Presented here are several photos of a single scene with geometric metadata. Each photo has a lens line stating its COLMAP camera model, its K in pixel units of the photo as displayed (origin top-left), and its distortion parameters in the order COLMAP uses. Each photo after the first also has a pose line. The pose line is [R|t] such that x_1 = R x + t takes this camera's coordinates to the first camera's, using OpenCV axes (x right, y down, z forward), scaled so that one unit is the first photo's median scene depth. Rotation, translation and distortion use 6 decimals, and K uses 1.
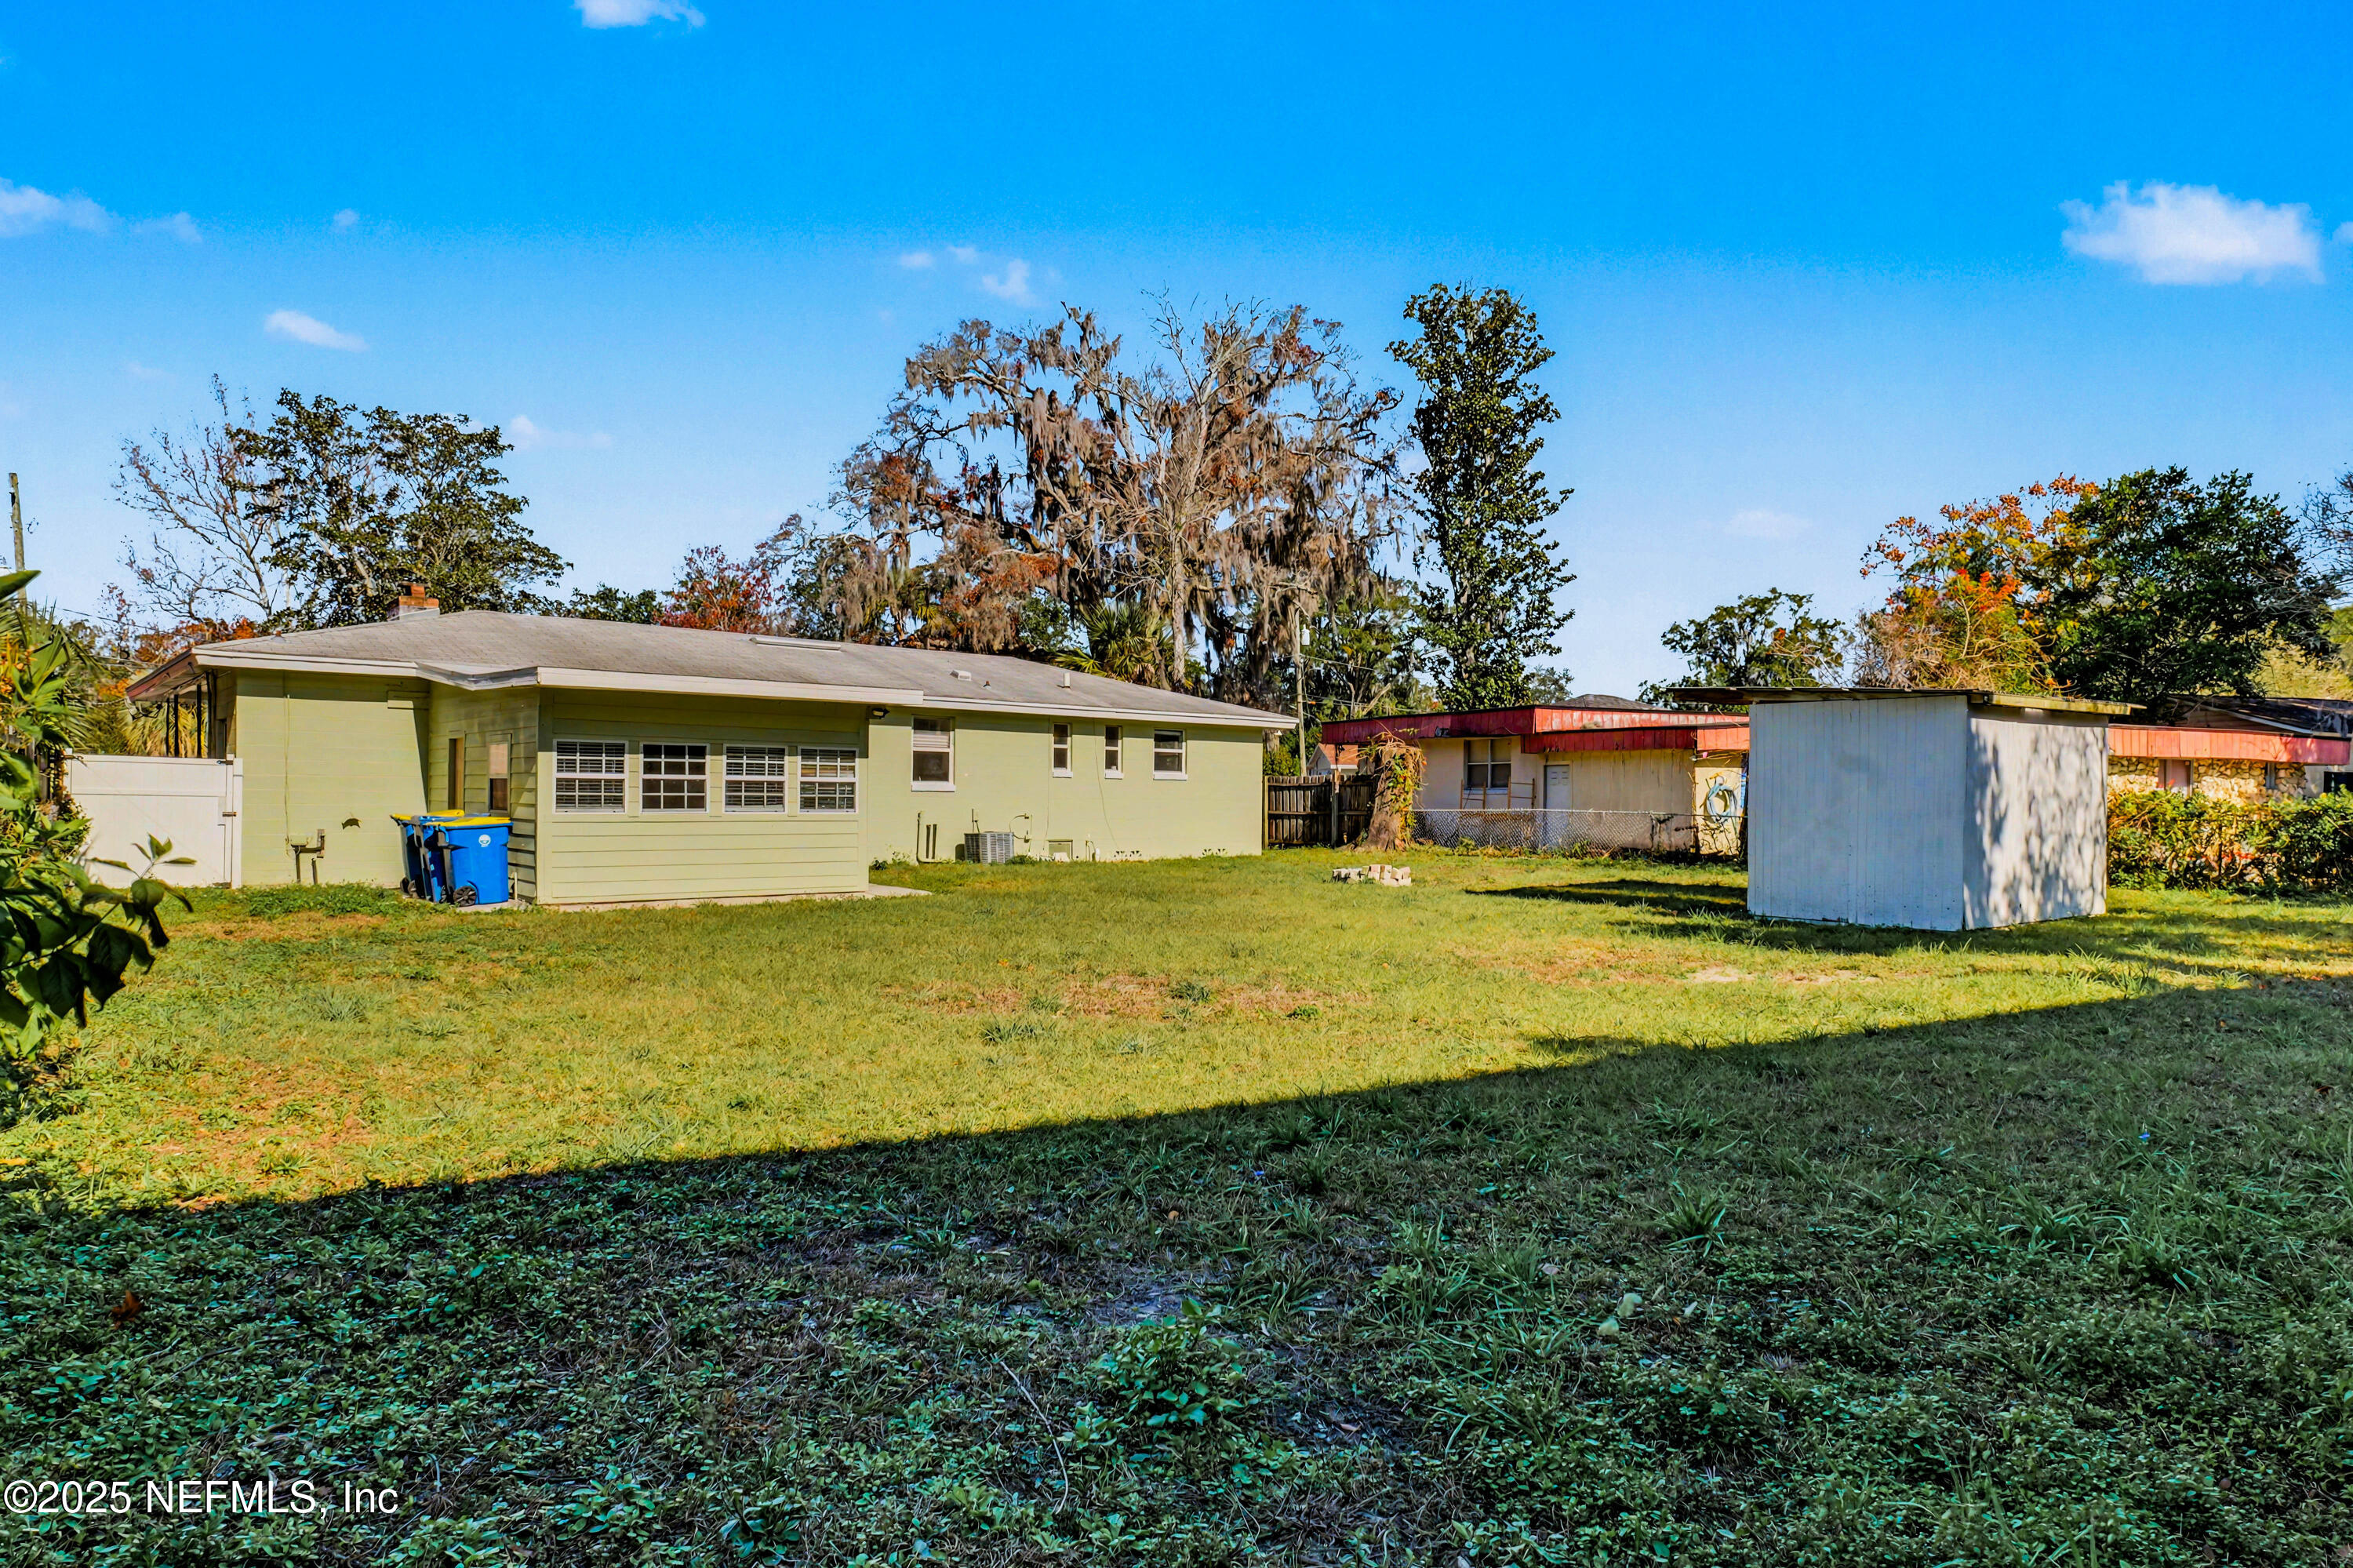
lens RADIAL K [[1412.5, 0, 1176.5], [0, 1412.5, 784.0], [0, 0, 1]] dist [-0.011552, 0.002880]
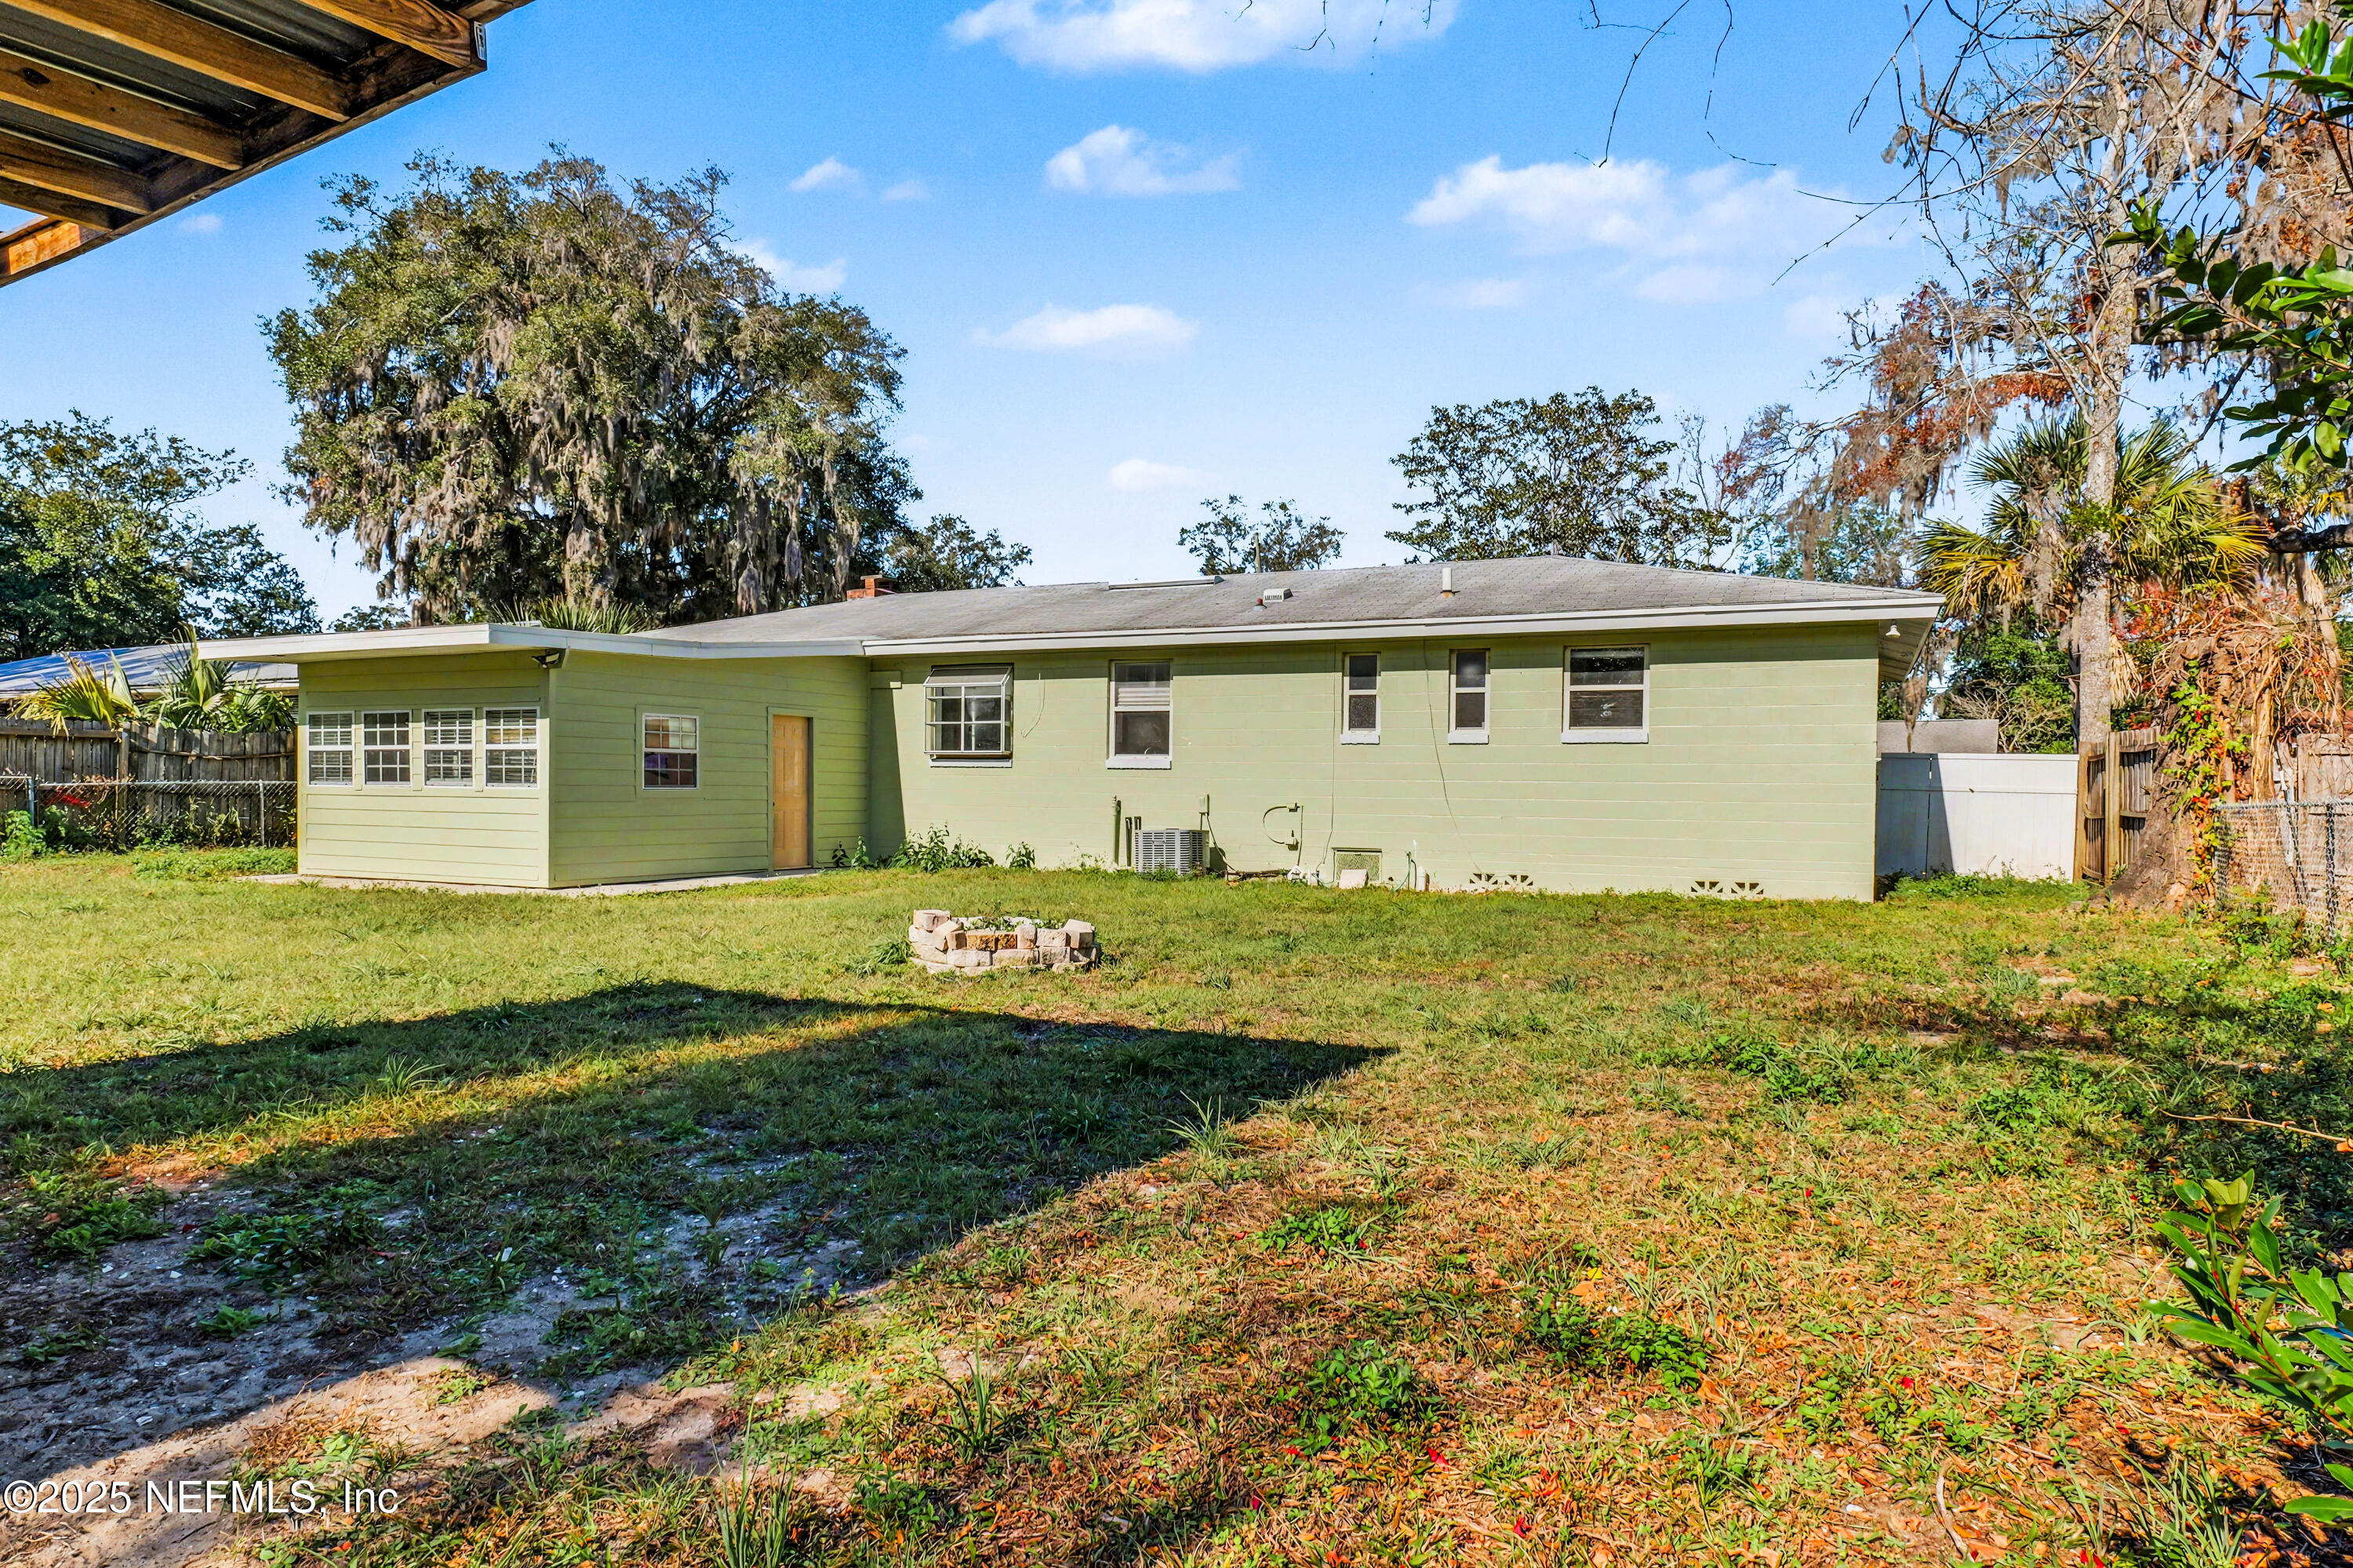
lens RADIAL K [[1412.5, 0, 1176.5], [0, 1412.5, 784.0], [0, 0, 1]] dist [-0.011552, 0.002880]
pose [[0.397869, -0.005850, -0.917423, 0.460547], [0.000864, 0.999982, -0.006002, 0.016489], [0.917442, 0.001596, 0.397867, 0.737201]]
